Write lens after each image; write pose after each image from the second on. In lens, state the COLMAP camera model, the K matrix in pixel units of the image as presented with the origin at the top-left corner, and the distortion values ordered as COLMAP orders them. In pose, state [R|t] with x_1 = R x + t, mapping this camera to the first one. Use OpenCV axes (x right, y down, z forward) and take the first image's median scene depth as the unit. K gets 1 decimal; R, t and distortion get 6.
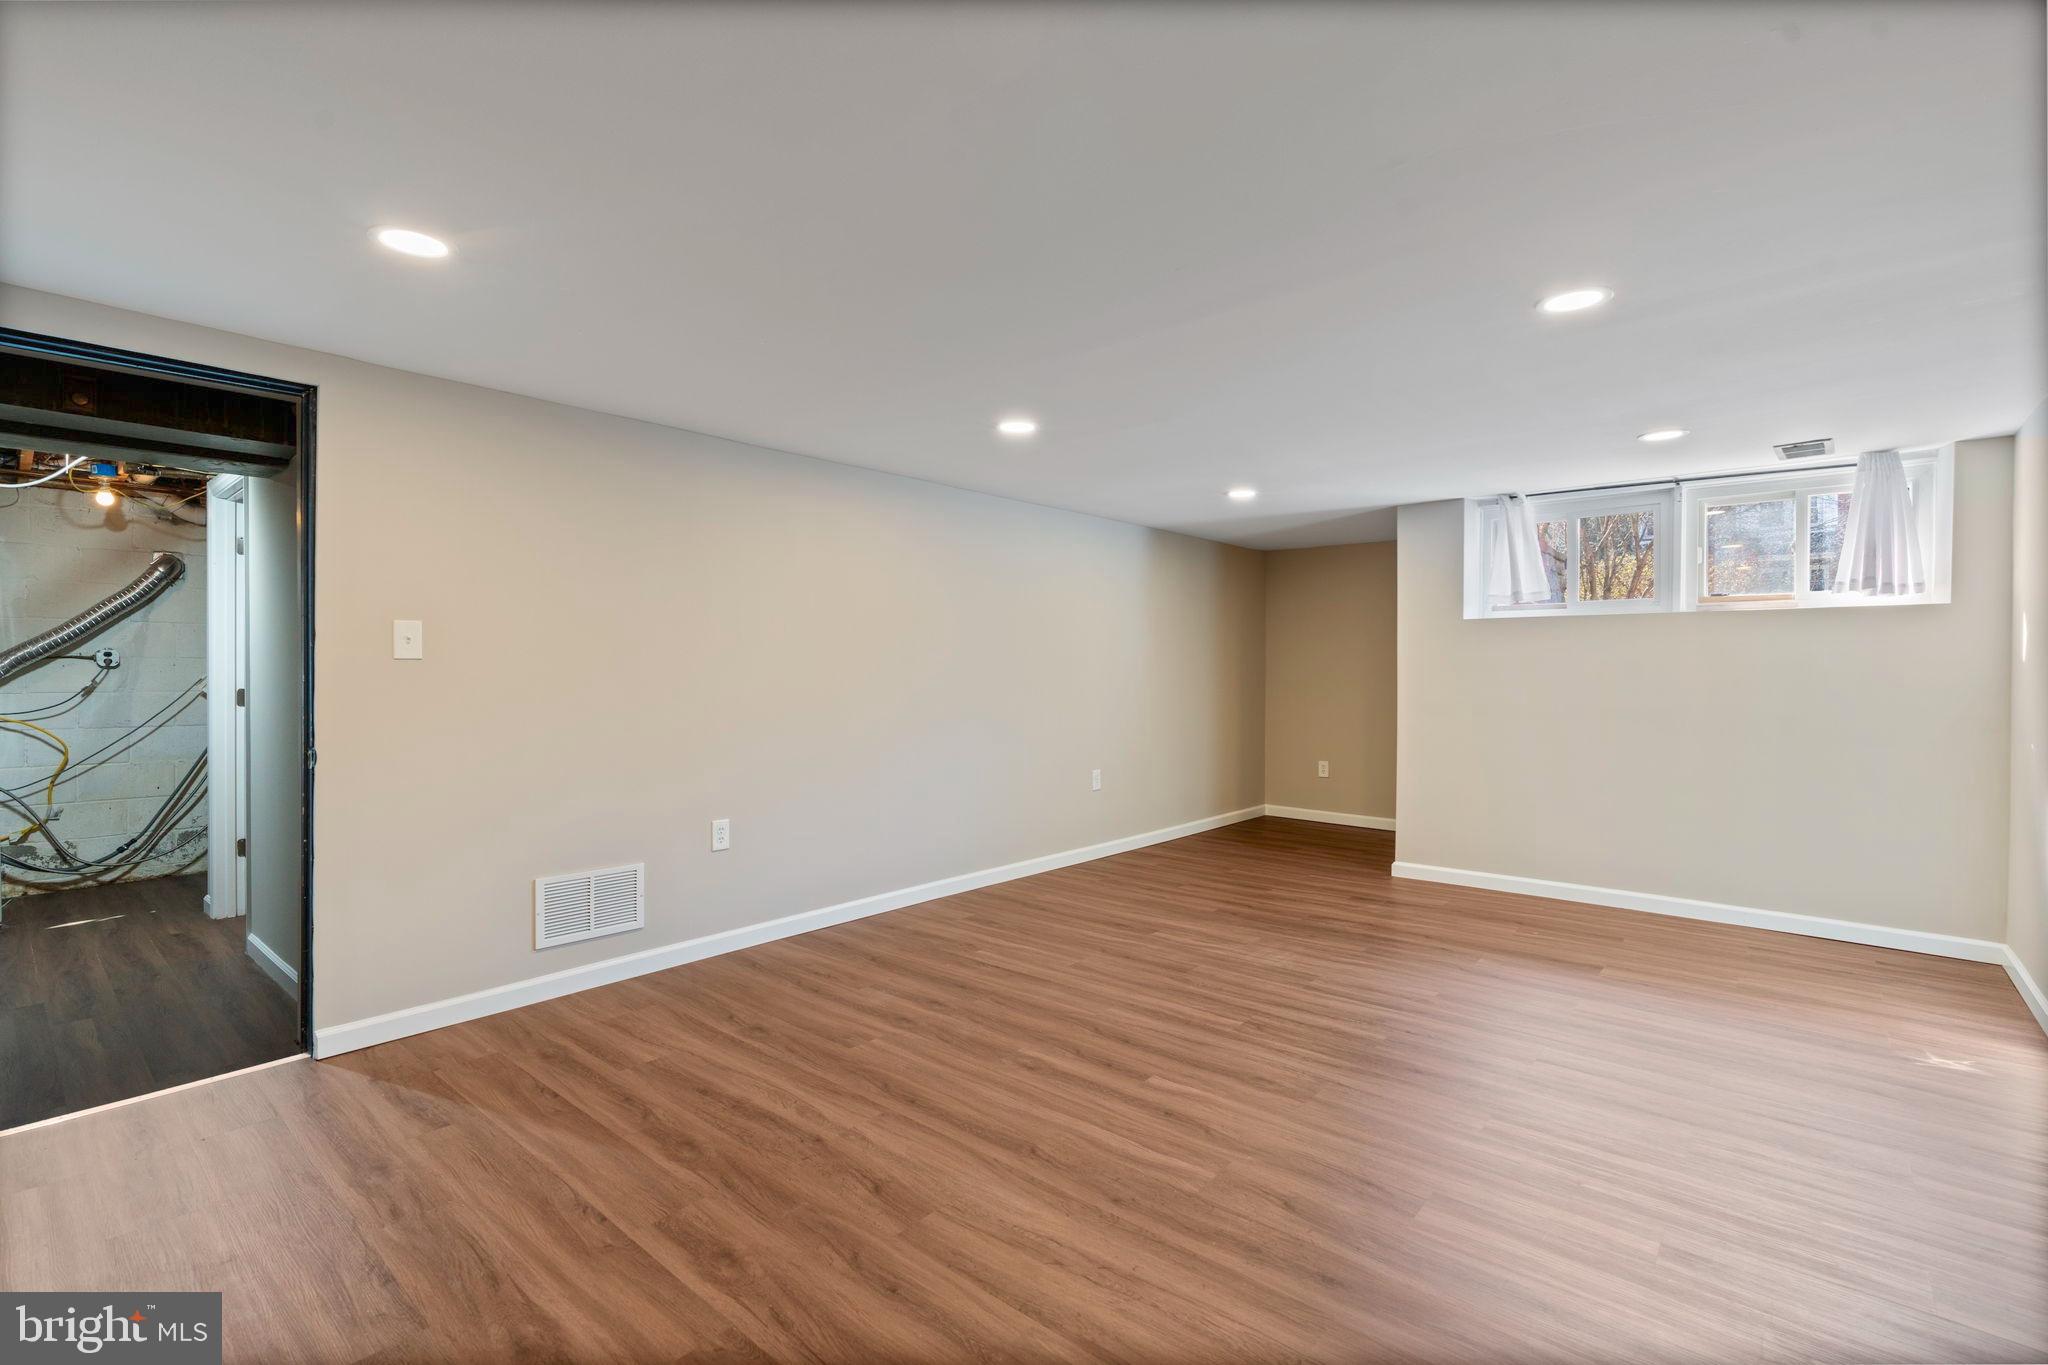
lens RADIAL K [[929.6, 0, 1033.4], [0, 929.6, 666.5], [0, 0, 1]] dist [-0.010643, 0.004259]
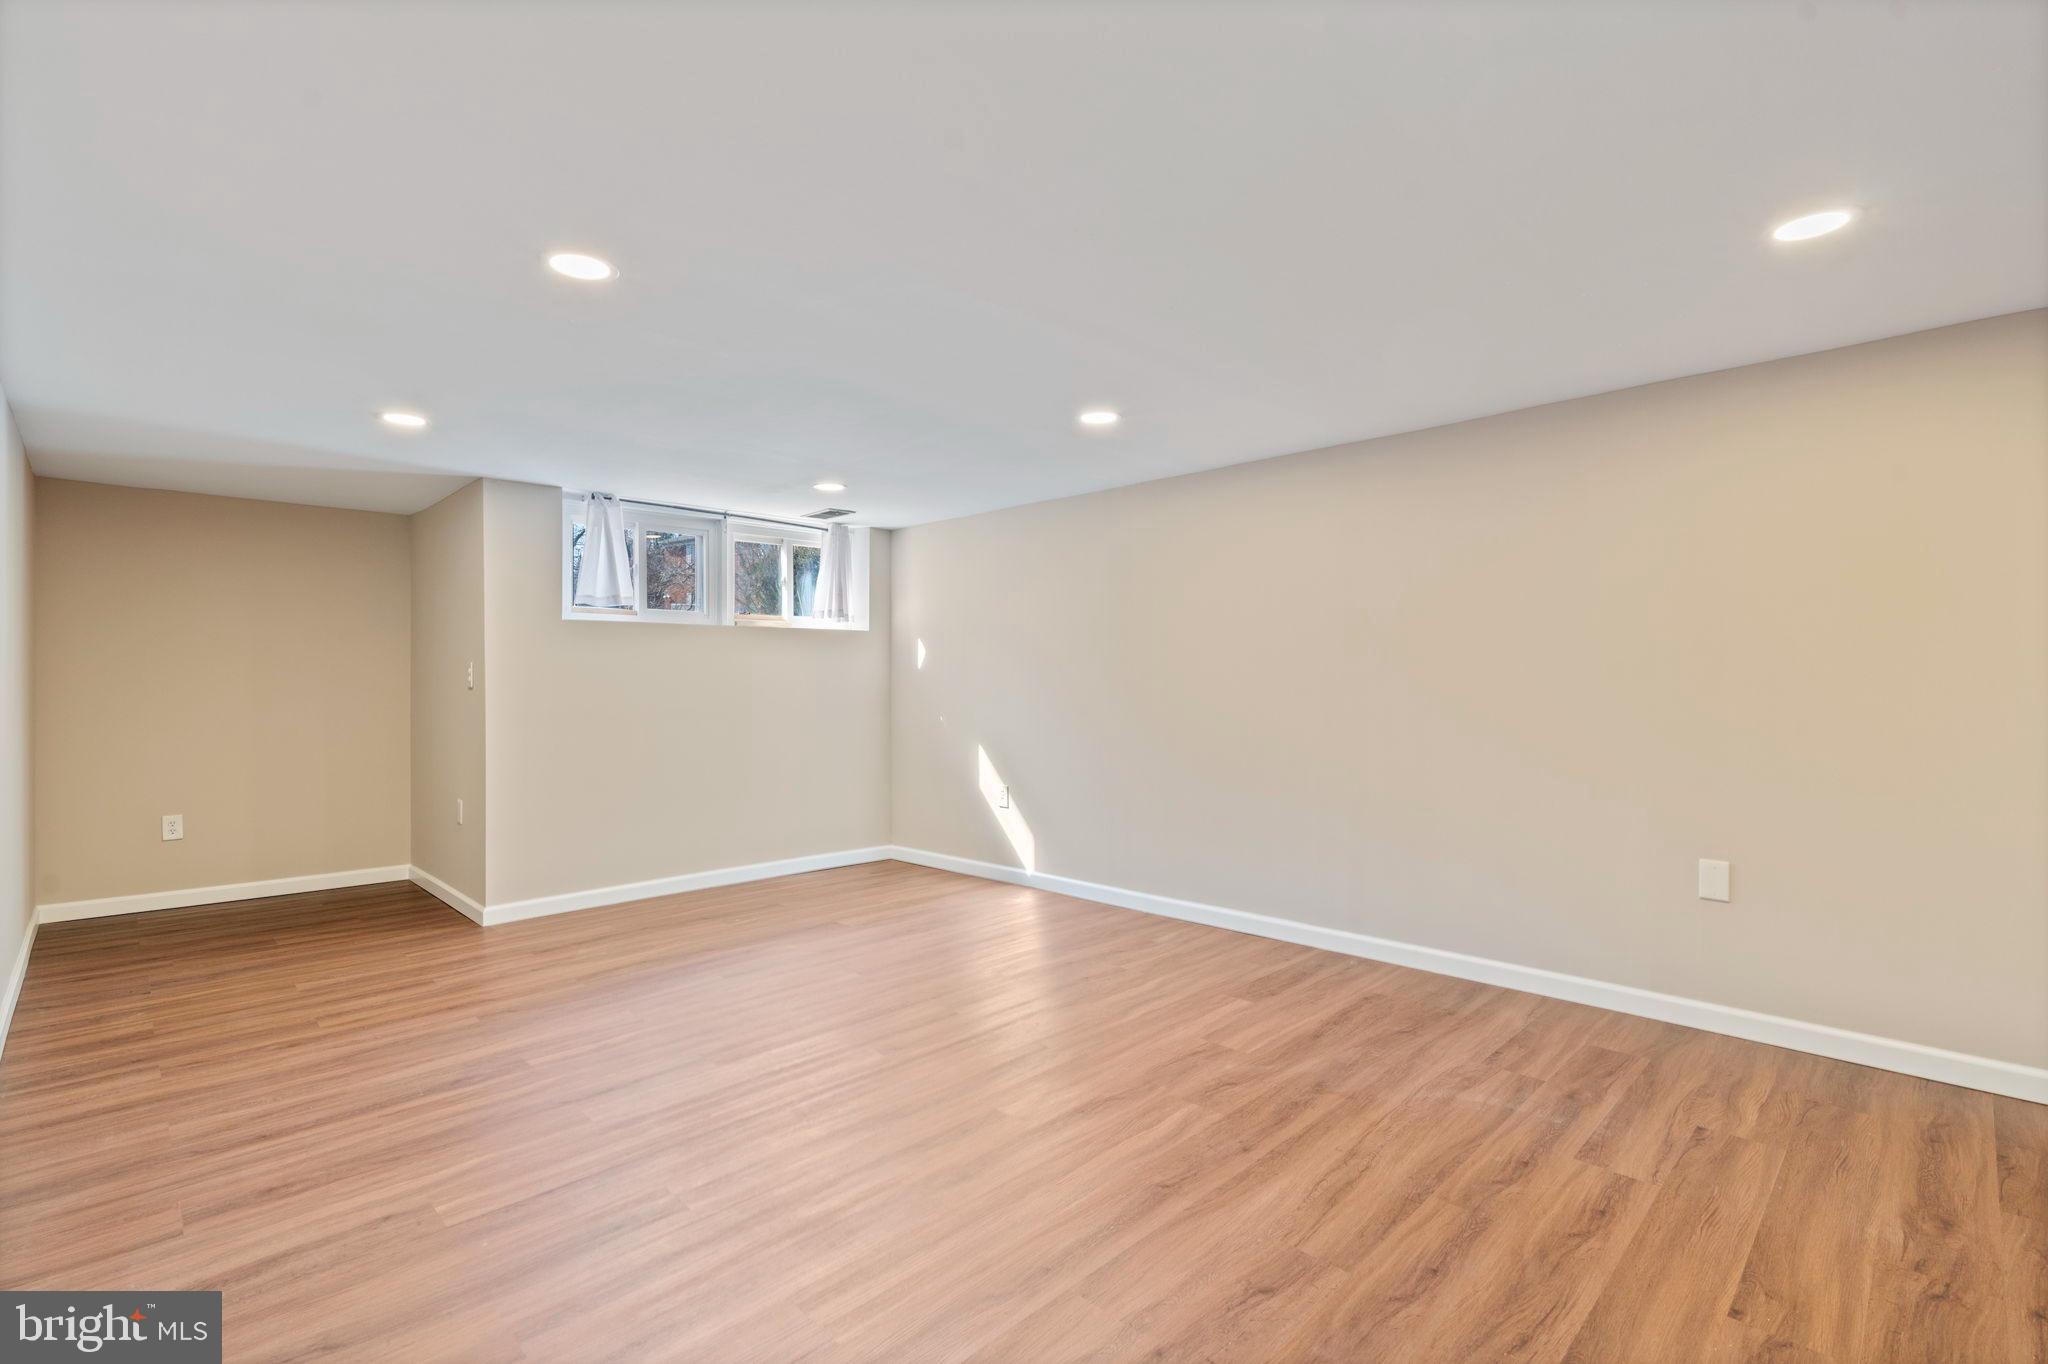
lens RADIAL K [[929.6, 0, 1030.6], [0, 929.6, 699.8], [0, 0, 1]] dist [-0.010643, 0.004259]
pose [[0.087288, -0.029376, 0.995750, -0.475743], [0.002749, 0.999568, 0.029248, 0.001698], [-0.996179, 0.000184, 0.087332, 0.538683]]
